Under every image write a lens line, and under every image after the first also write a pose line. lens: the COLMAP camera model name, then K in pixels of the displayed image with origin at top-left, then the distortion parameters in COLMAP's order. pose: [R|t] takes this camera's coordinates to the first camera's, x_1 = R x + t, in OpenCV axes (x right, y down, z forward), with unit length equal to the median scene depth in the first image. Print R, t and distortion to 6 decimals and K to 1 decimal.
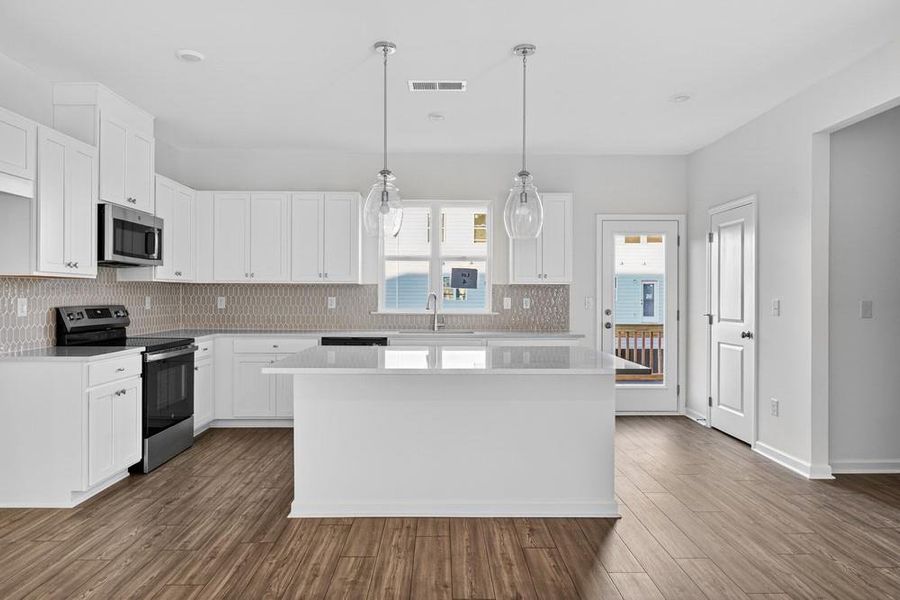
lens RADIAL K [[547.2, 0, 448.5], [0, 547.2, 292.1], [0, 0, 1]] dist [0.001387, 0.000270]
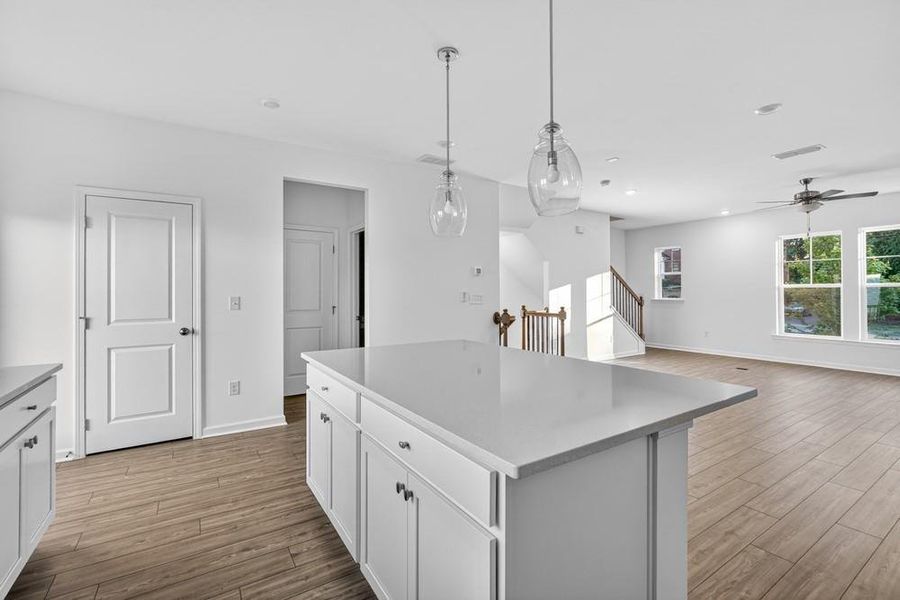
lens RADIAL K [[398.1, 0, 445.4], [0, 398.1, 291.9], [0, 0, 1]] dist [-0.022231, 0.000170]
pose [[-0.525136, -0.000247, 0.851018, -0.335570], [-0.000683, 1.000000, -0.000131, 0.003801], [-0.851018, -0.000650, -0.525136, 0.975298]]
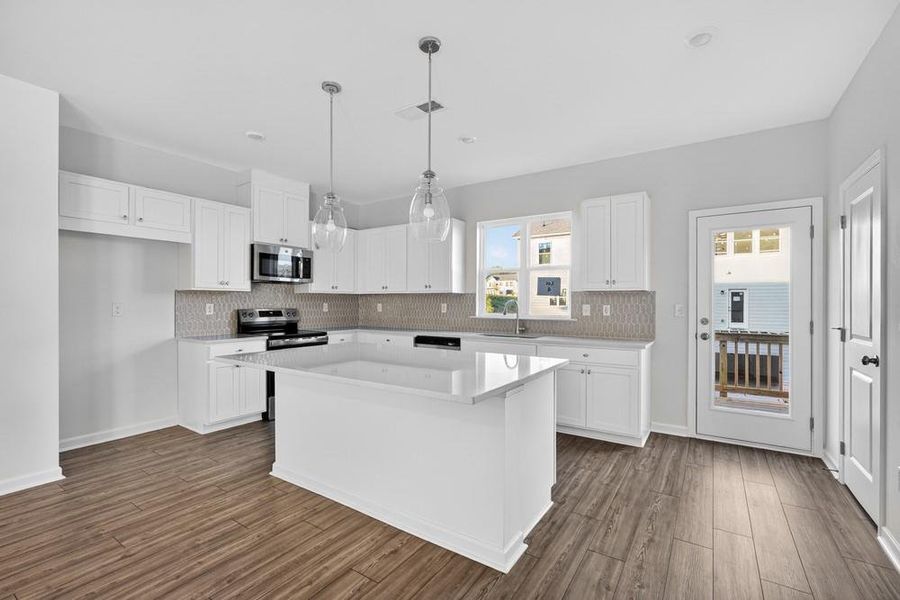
lens RADIAL K [[395.5, 0, 450.0], [0, 395.5, 300.0], [0, 0, 1]] dist [-0.007120, 0.000297]
pose [[0.826686, -0.004892, -0.562642, 0.391010], [0.002710, 0.999985, -0.004713, 0.005608], [0.562657, 0.002372, 0.826687, 0.317839]]
